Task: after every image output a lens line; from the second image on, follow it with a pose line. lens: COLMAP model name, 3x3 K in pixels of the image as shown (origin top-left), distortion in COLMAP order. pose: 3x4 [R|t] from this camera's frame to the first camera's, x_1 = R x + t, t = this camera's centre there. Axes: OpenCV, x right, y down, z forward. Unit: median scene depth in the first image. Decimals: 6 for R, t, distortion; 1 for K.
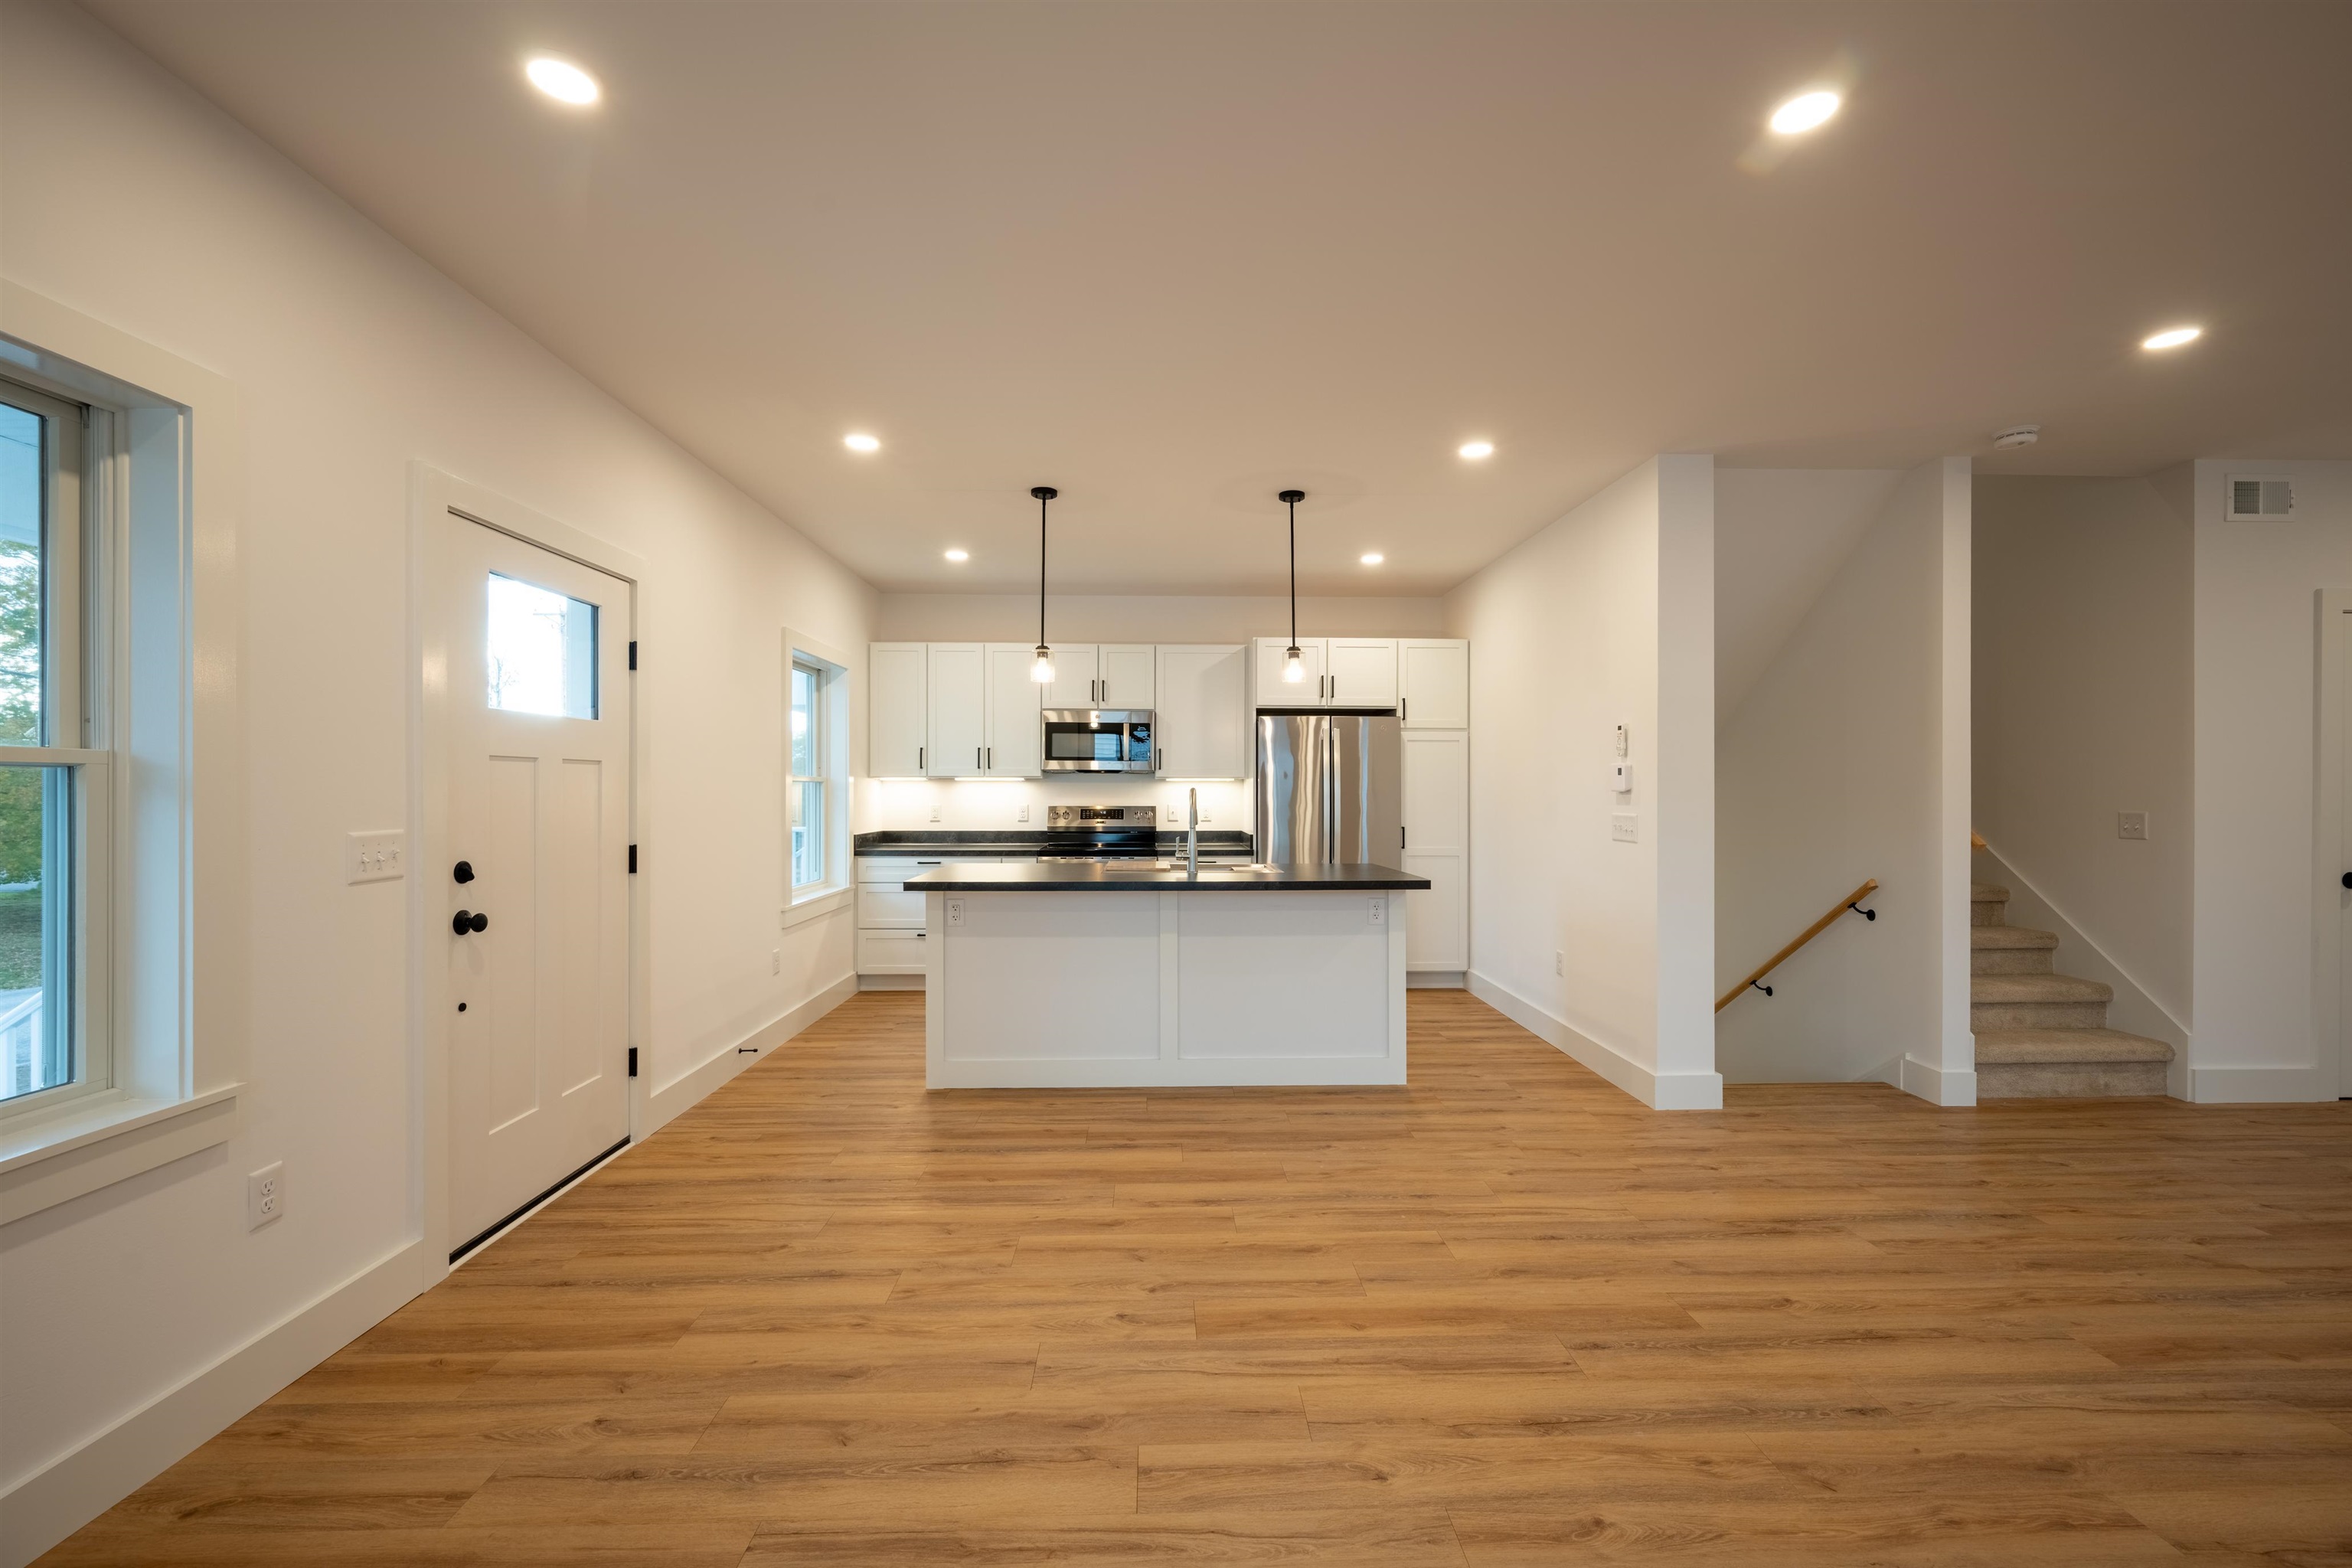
lens RADIAL K [[946.1, 0, 1177.8], [0, 946.1, 791.8], [0, 0, 1]] dist [-0.000494, -0.000554]
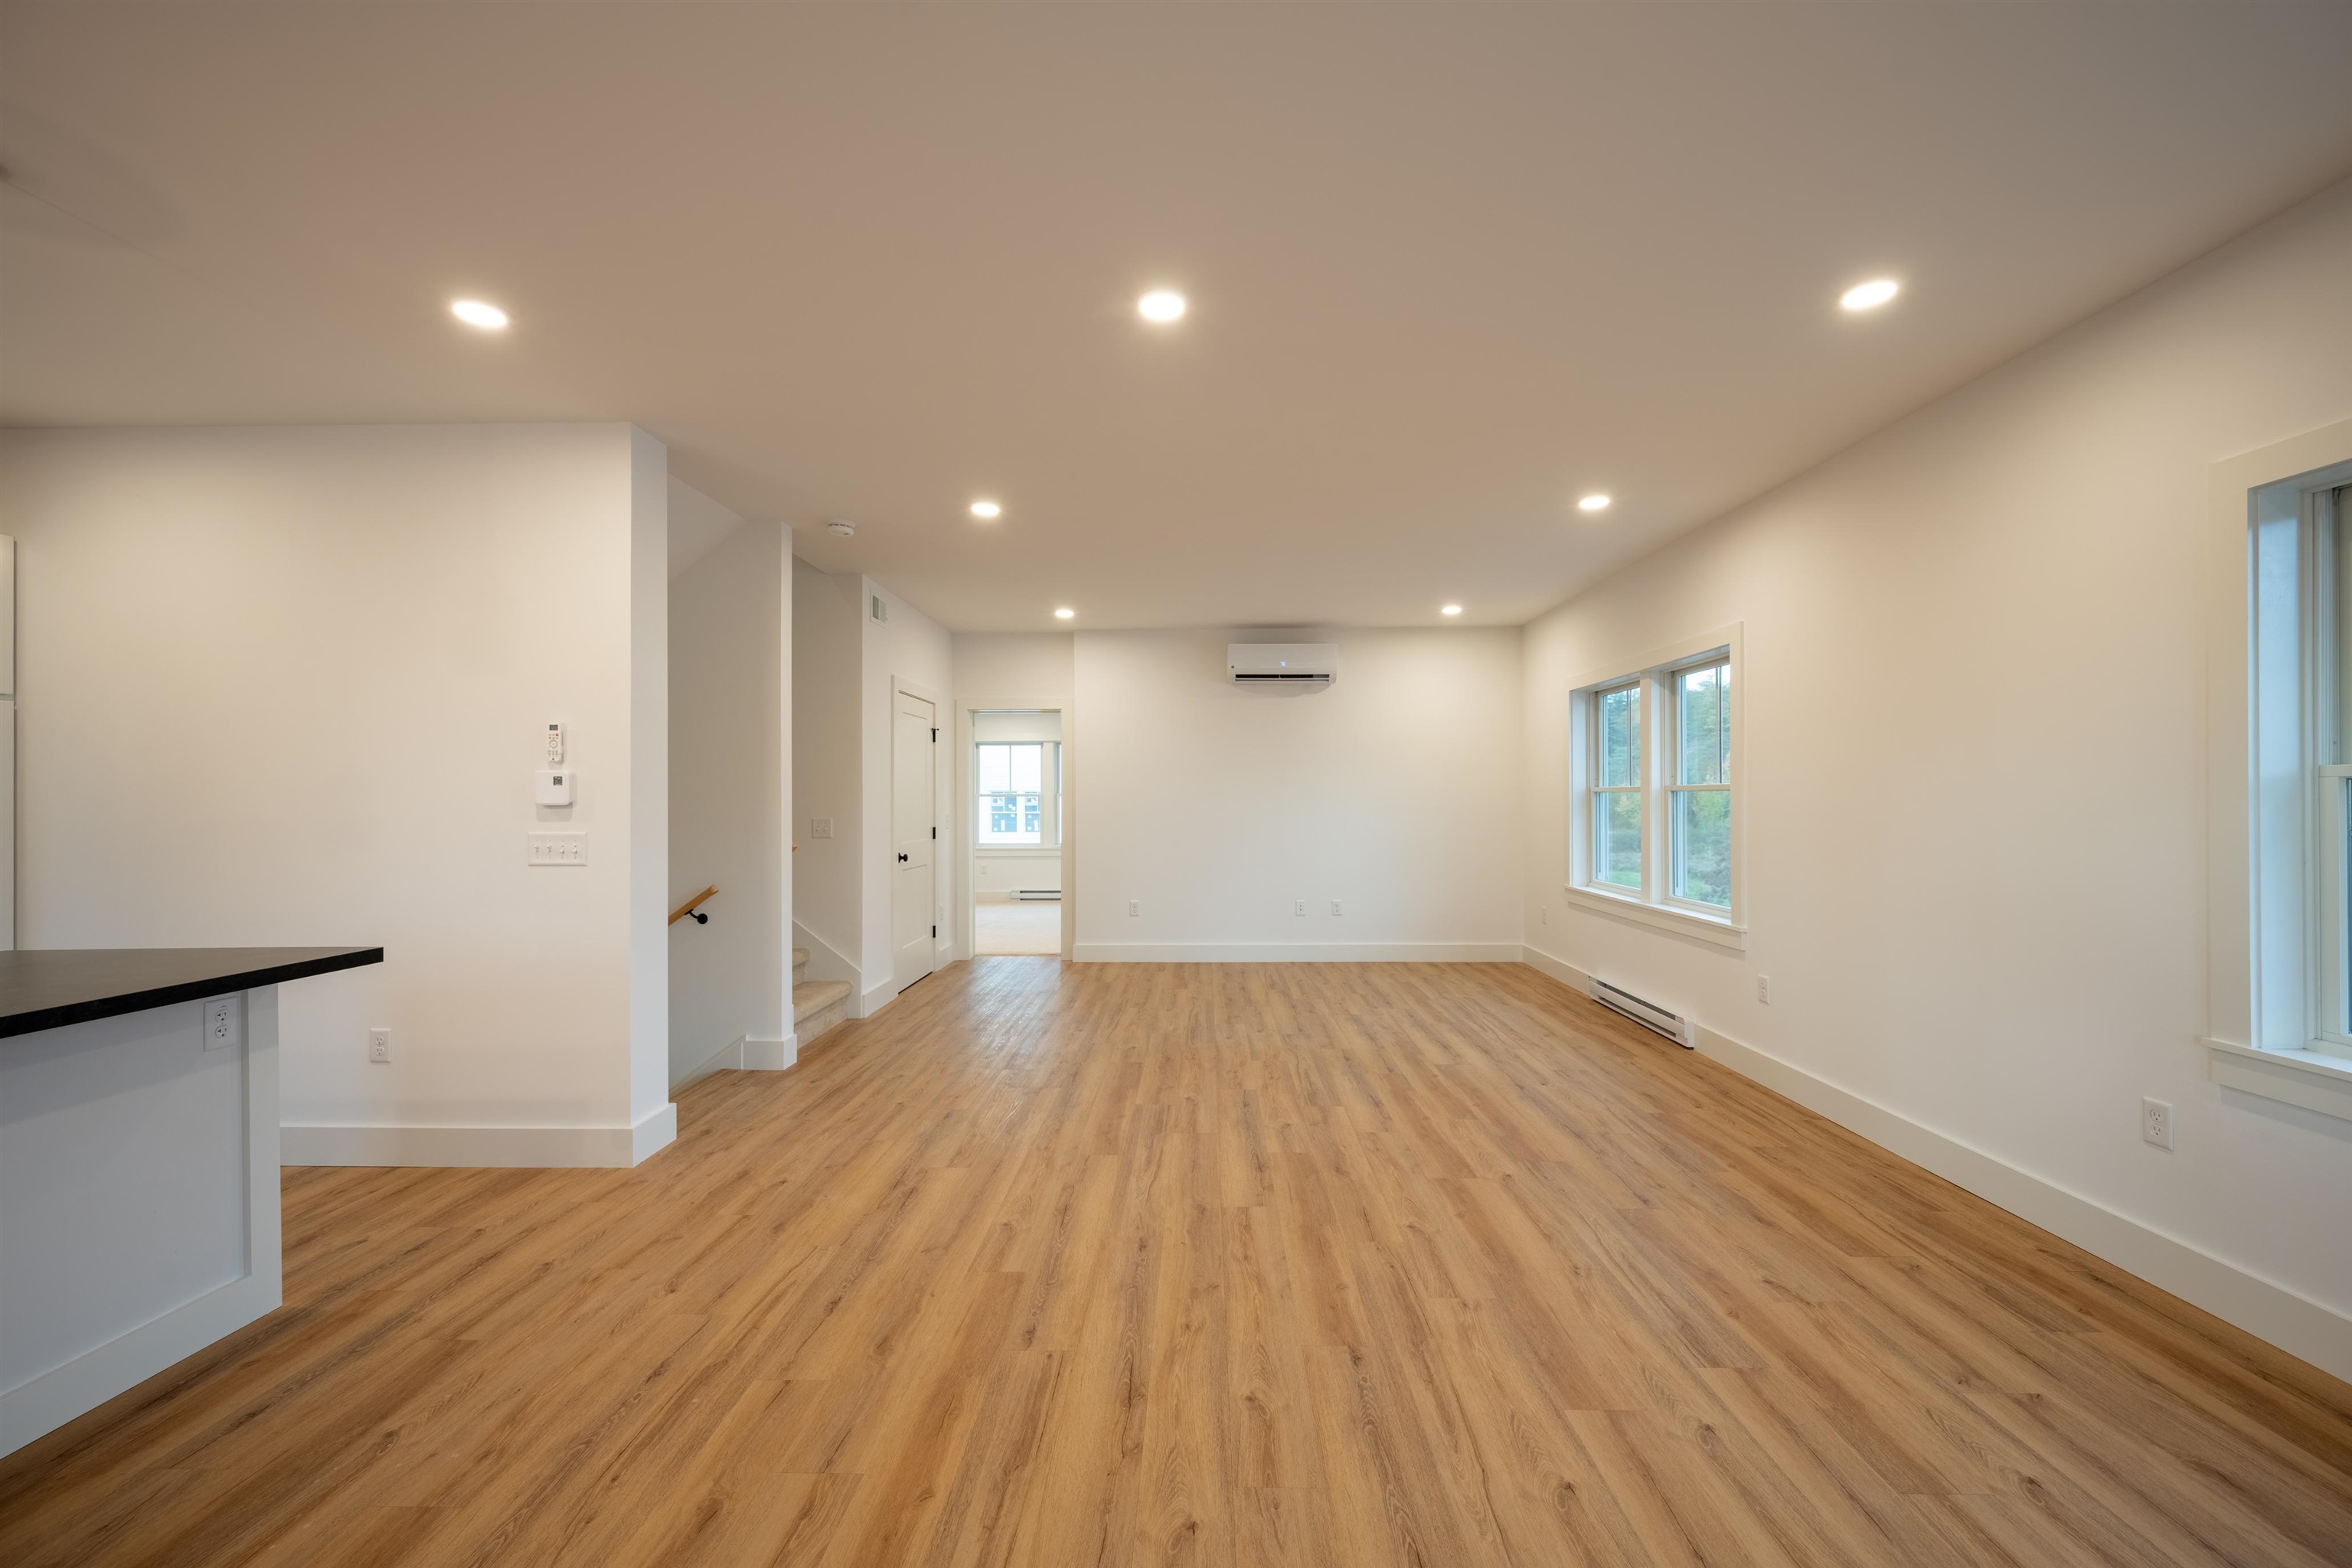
lens RADIAL K [[933.8, 0, 1184.2], [0, 933.8, 794.3], [0, 0, 1]] dist [-0.001263, -0.000384]
pose [[0.049958, 0.006408, 0.998731, -0.368369], [0.005541, 0.999962, -0.006693, -0.001473], [-0.998736, 0.005868, 0.049921, 0.486803]]
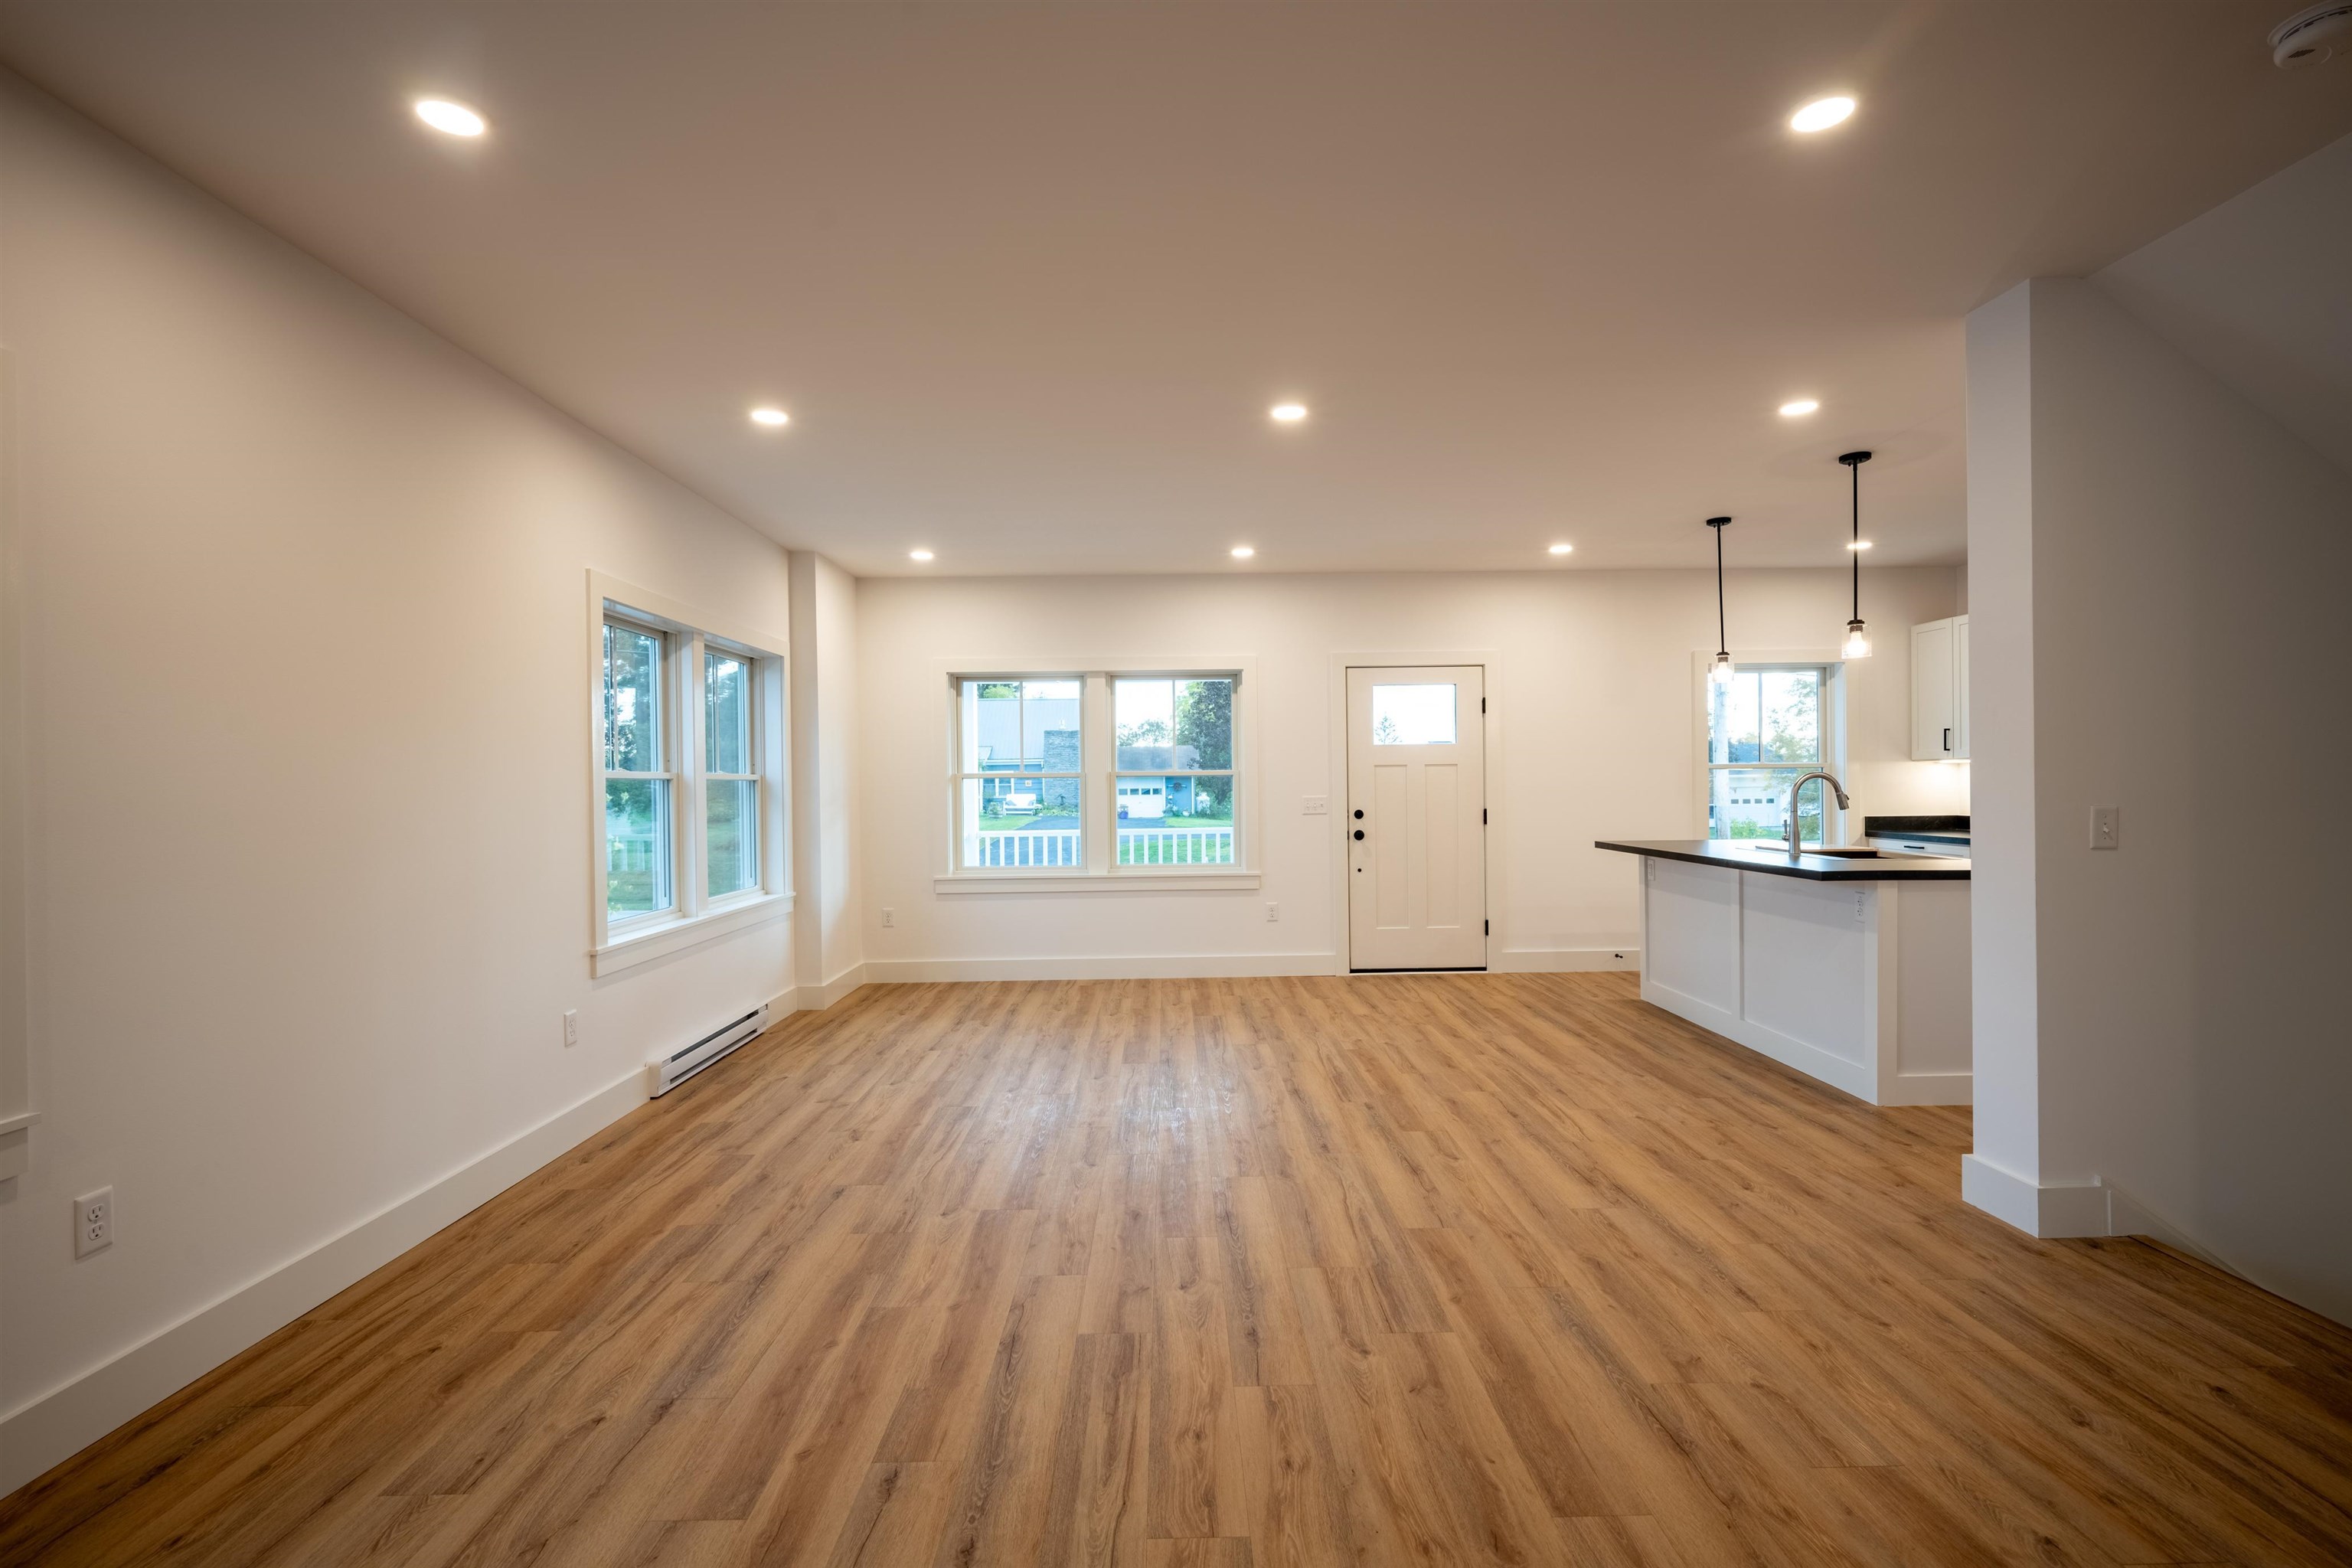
lens RADIAL K [[1075.8, 0, 1178.2], [0, 1075.8, 791.3], [0, 0, 1]] dist [-0.000359, -0.000045]
pose [[-0.017276, 0.007472, -0.999823, 1.491465], [0.011119, 0.999912, 0.007281, 0.000866], [0.999789, -0.010991, -0.017358, 0.437423]]
